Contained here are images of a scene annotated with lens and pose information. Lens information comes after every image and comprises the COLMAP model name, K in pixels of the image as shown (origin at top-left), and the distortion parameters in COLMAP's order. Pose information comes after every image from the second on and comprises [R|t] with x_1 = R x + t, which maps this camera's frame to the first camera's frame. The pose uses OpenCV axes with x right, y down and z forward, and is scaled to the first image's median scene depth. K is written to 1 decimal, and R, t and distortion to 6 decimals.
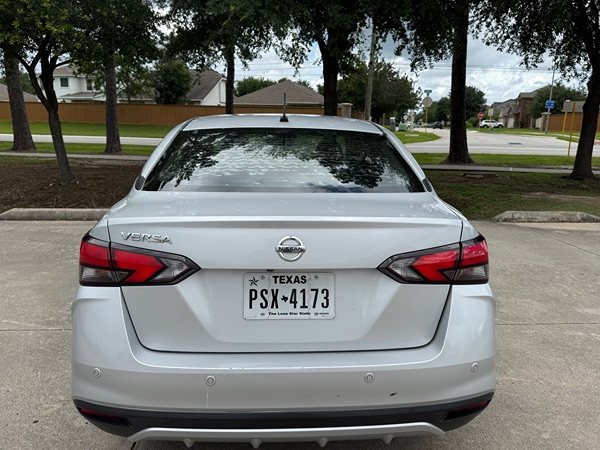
lens RADIAL K [[486.6, 0, 300.0], [0, 486.6, 225.0], [0, 0, 1]] dist [0.139699, -0.247231]
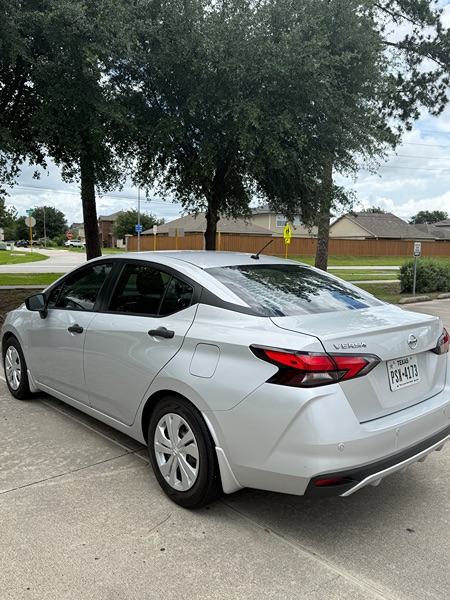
lens RADIAL K [[486.6, 0, 225.0], [0, 486.6, 300.0], [0, 0, 1]] dist [0.139699, -0.247231]
pose [[0.785907, -0.068223, 0.614570, -1.467013], [0.121017, 0.991645, -0.044673, -0.088694], [-0.606387, 0.109482, 0.787596, 0.050516]]
